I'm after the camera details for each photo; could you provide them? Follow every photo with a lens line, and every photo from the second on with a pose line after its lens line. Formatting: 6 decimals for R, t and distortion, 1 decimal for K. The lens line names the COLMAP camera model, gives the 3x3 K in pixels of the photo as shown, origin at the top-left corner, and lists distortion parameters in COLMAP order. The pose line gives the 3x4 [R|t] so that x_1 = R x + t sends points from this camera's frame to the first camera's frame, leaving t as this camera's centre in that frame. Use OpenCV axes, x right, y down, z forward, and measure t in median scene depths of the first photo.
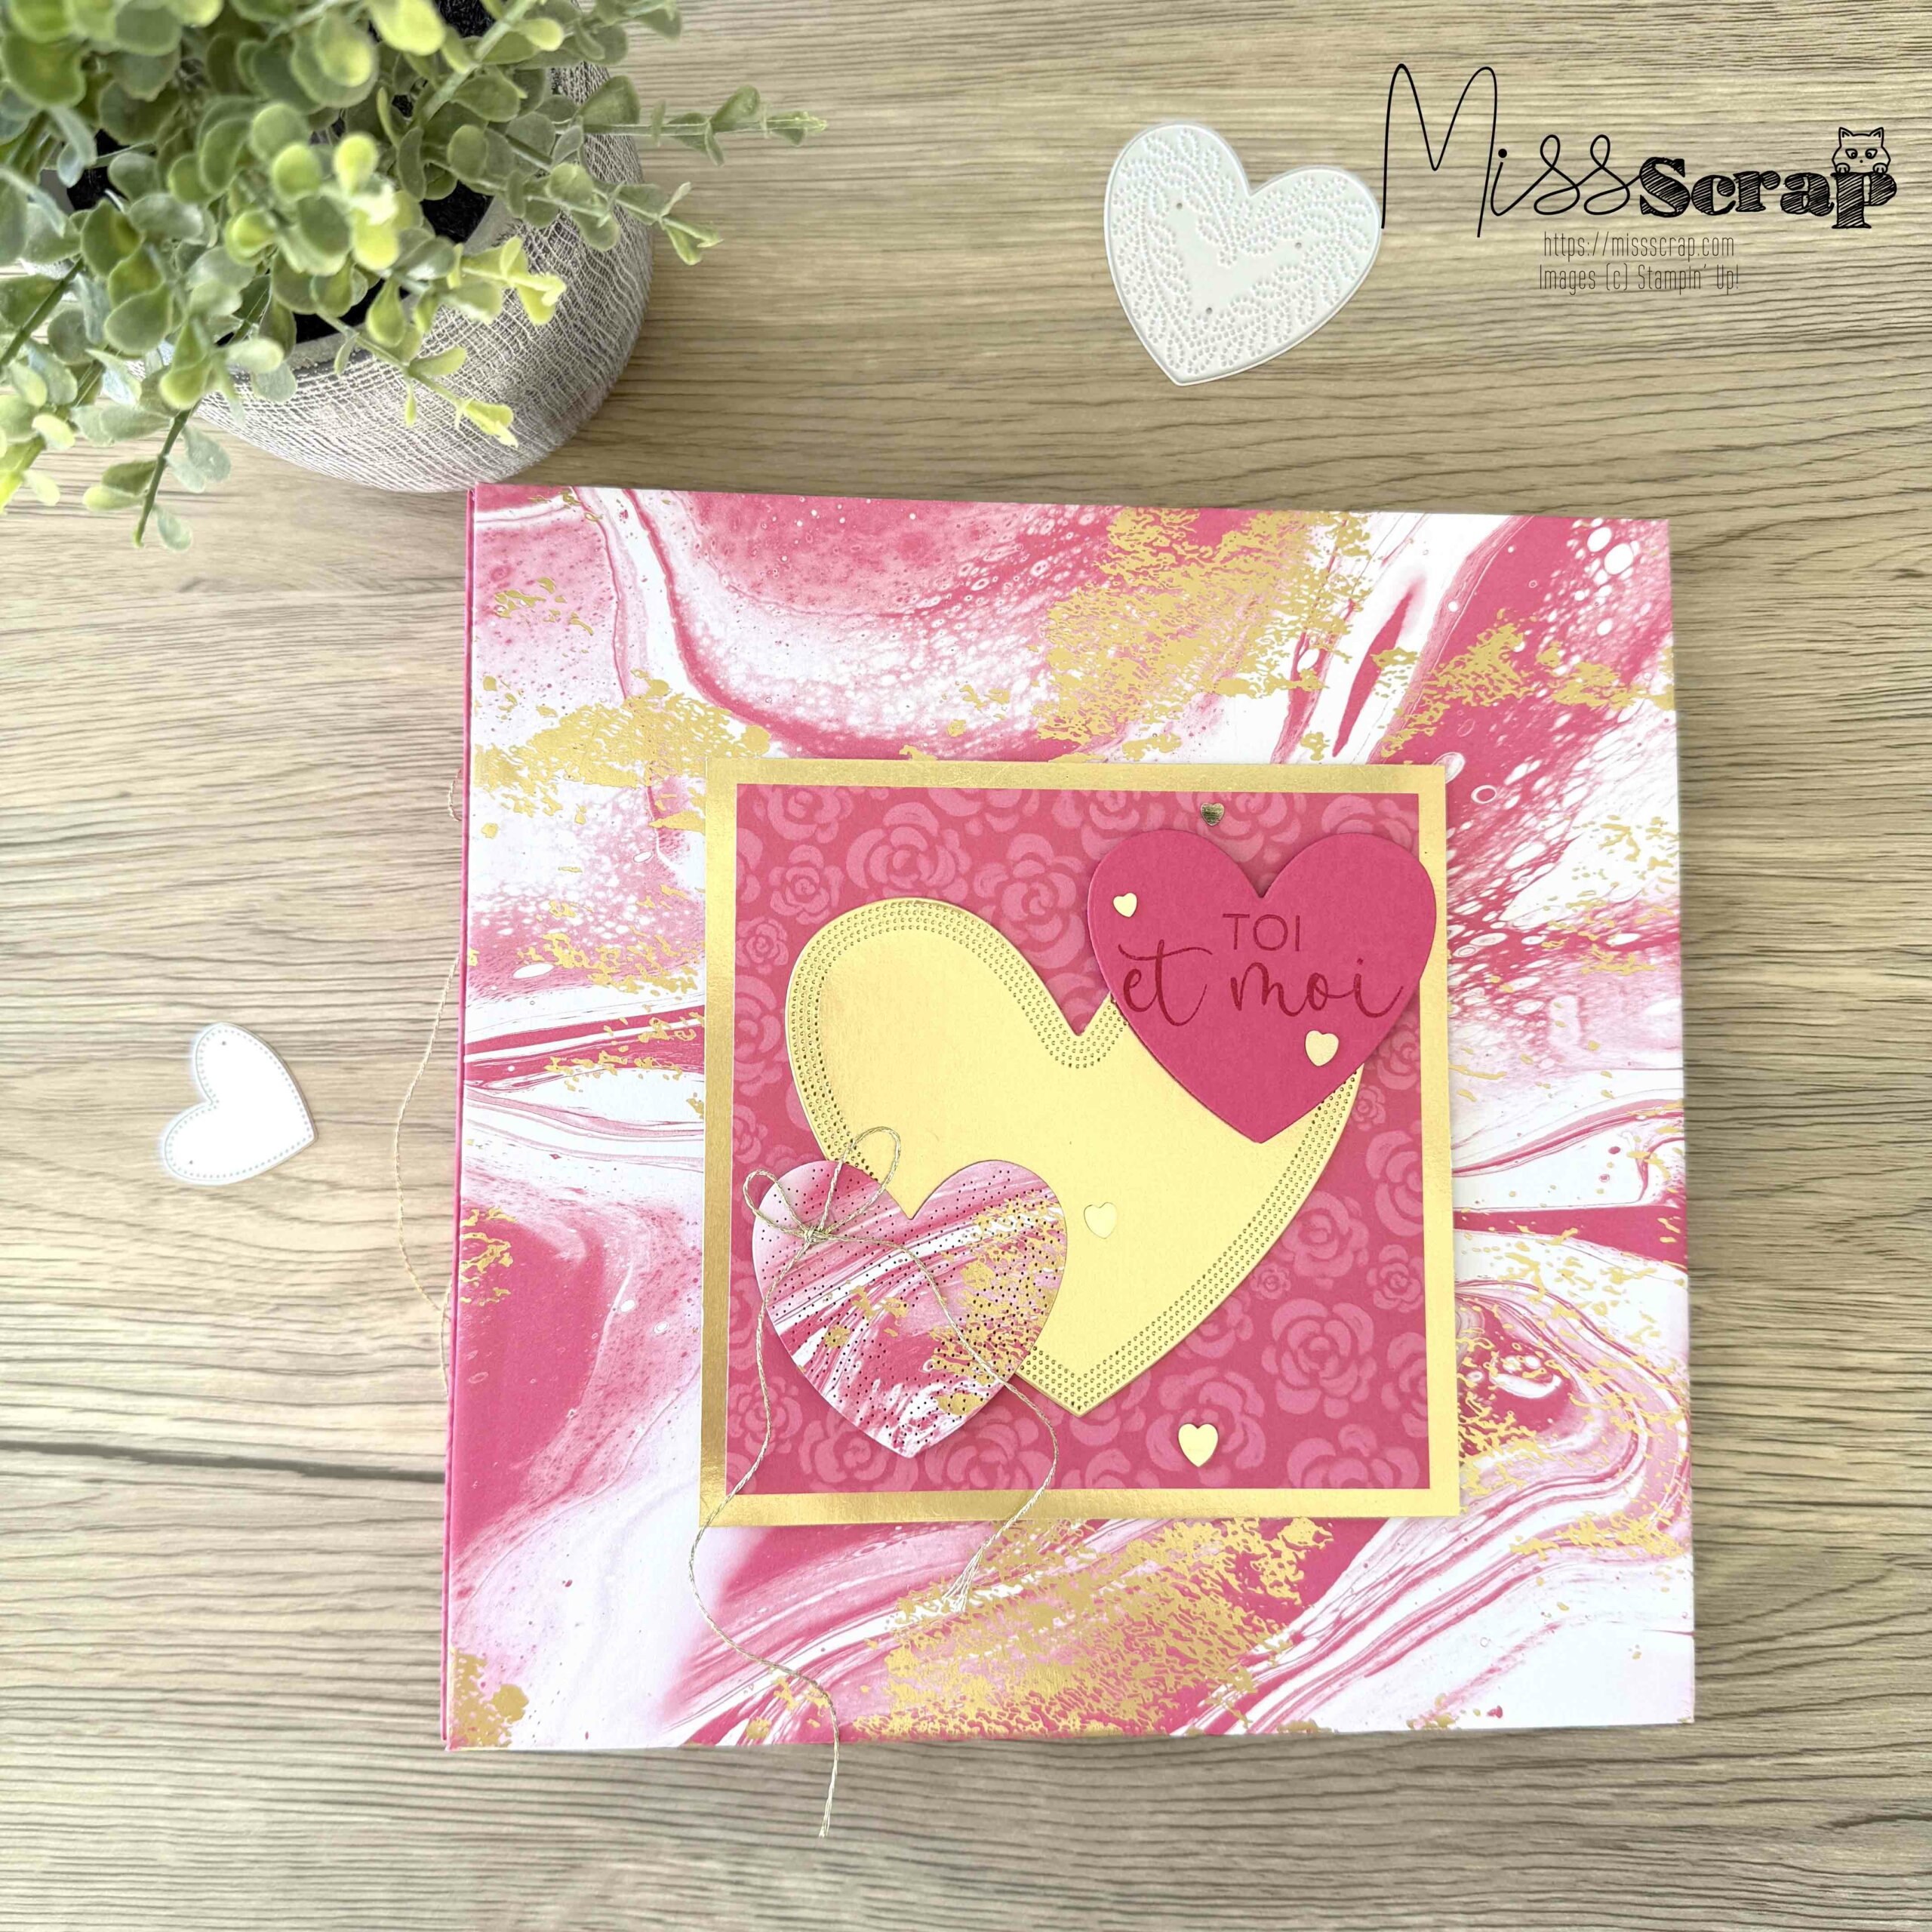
lens RADIAL K [[1883.9, 0, 935.0], [0, 1883.9, 962.5], [0, 0, 1]] dist [0.218761, -0.635306]
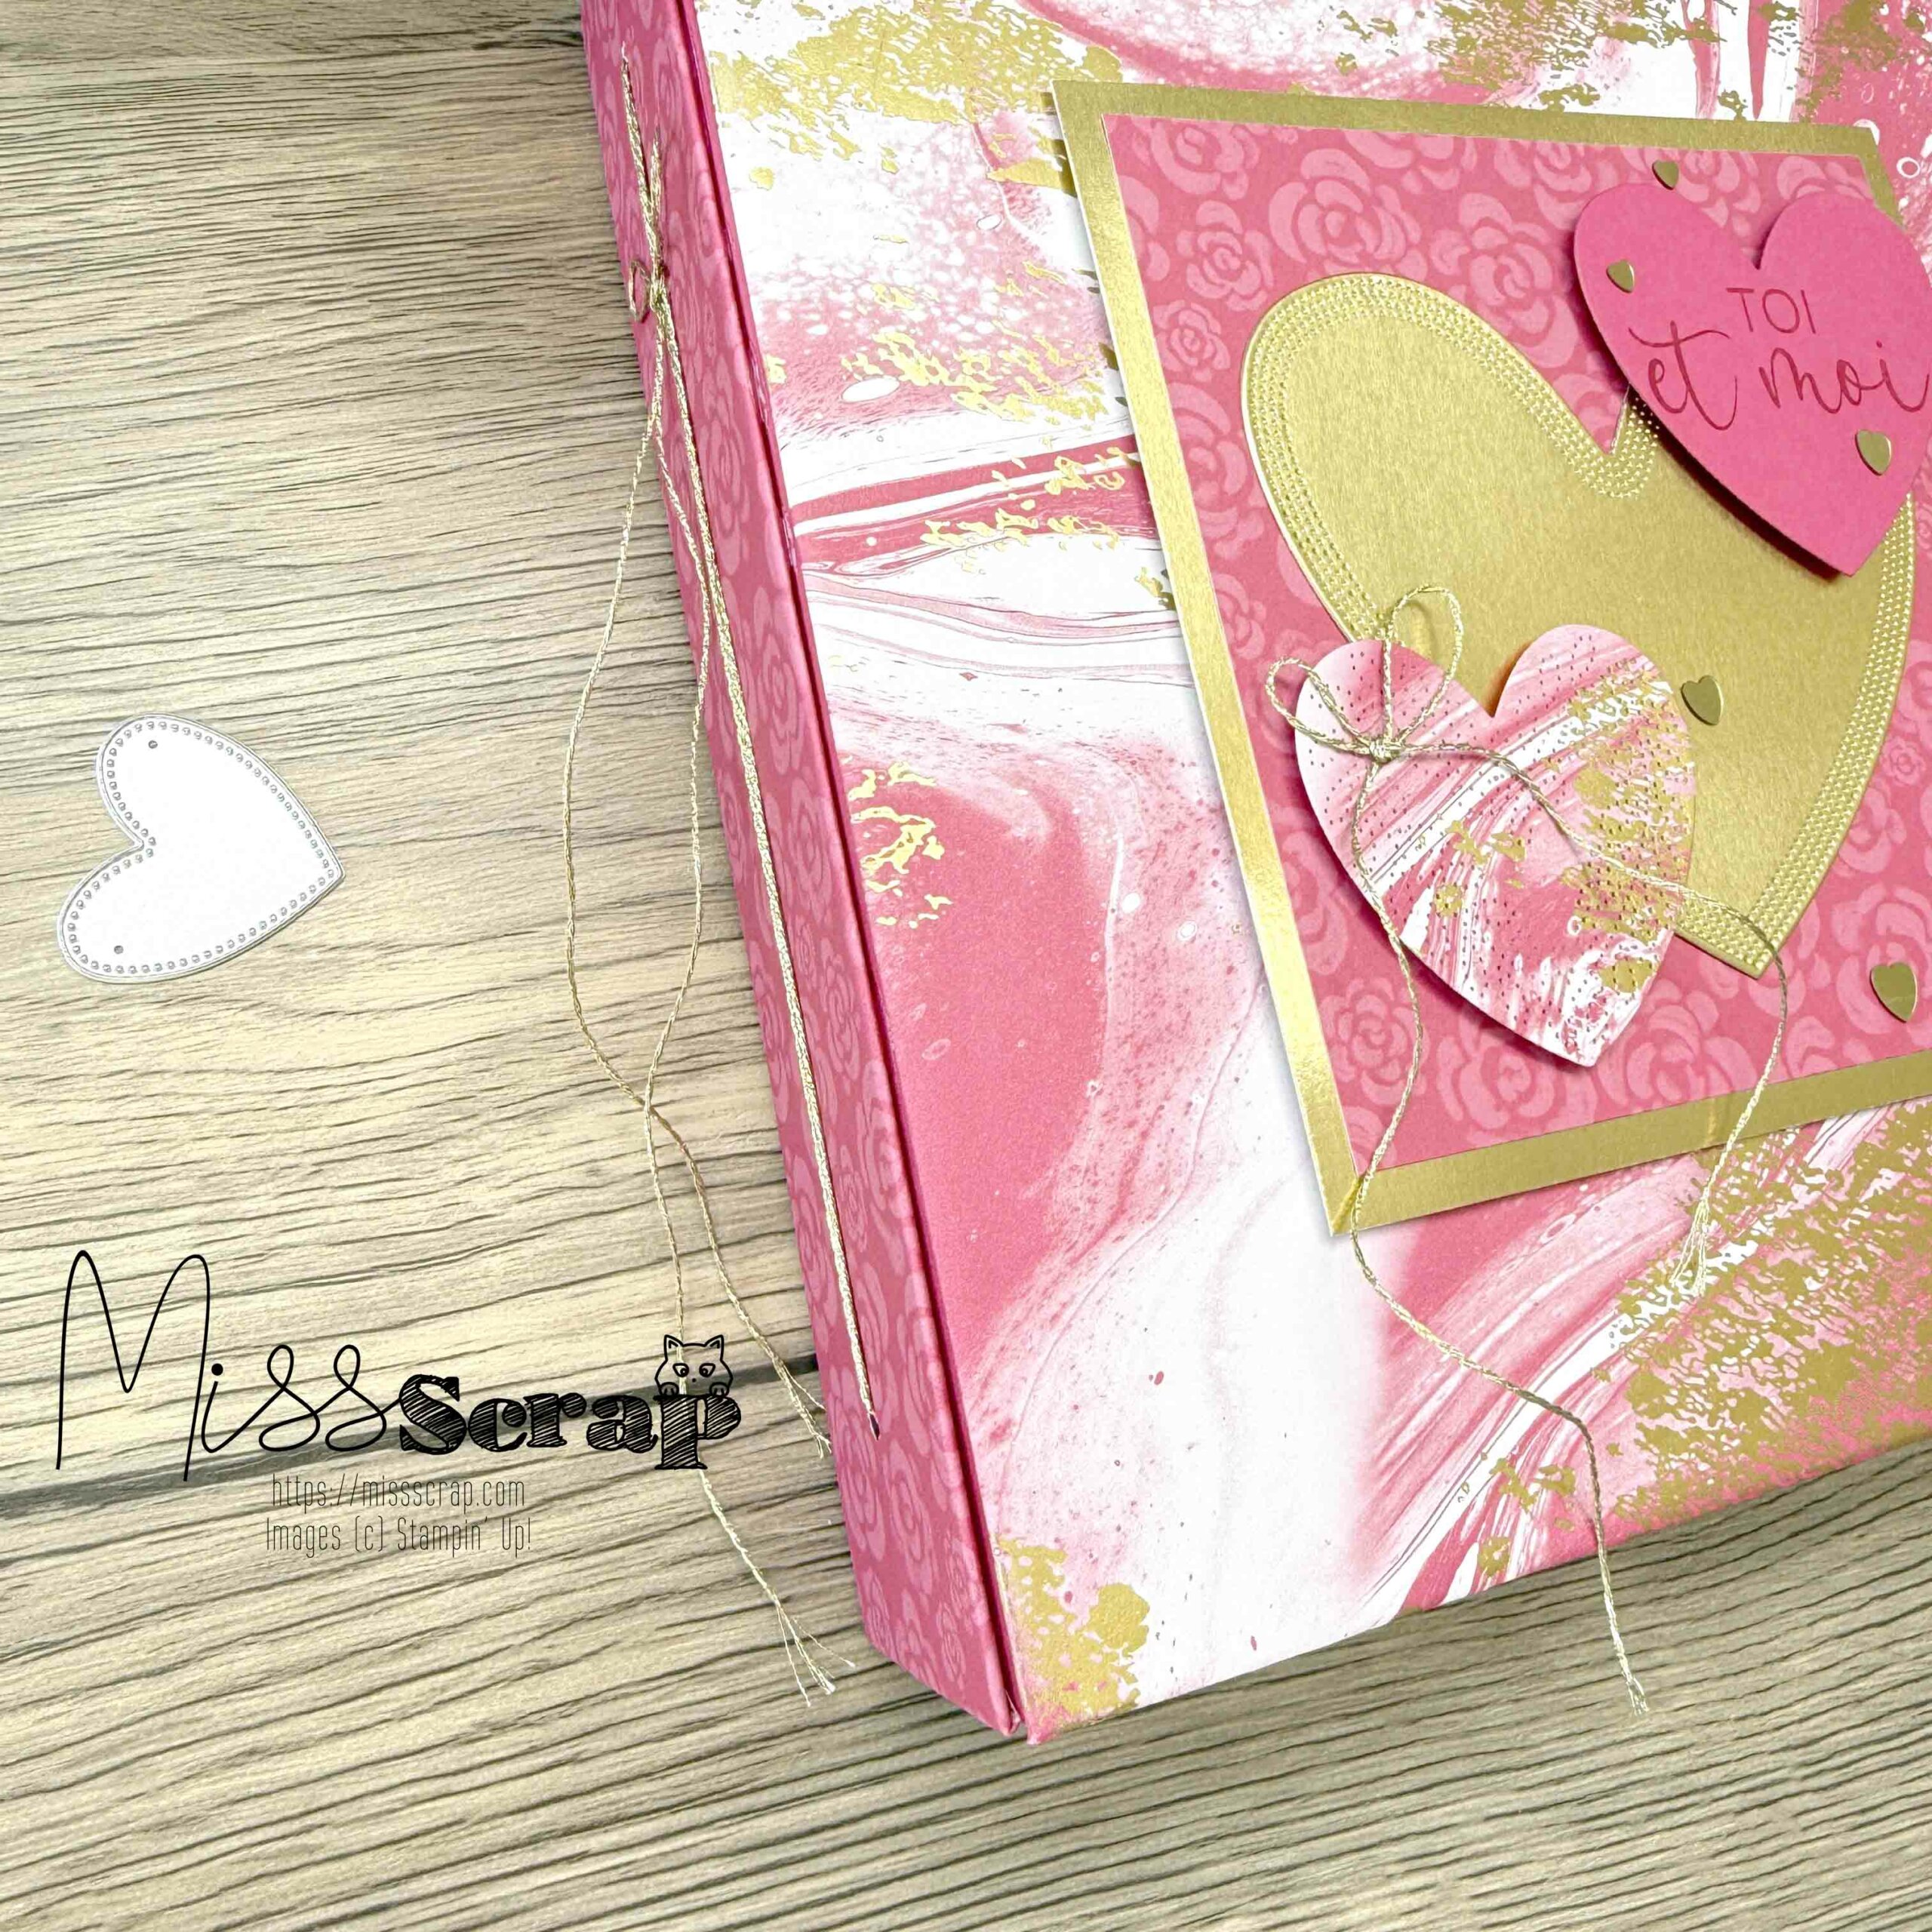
lens RADIAL K [[1900.5, 0, 965.4], [0, 1900.5, 797.2], [0, 0, 1]] dist [0.008667, -0.013186]
pose [[0.930468, -0.121789, 0.345539, -0.407212], [0.180886, 0.972877, -0.144188, 0.222455], [-0.318607, 0.196666, 0.927261, 0.454345]]
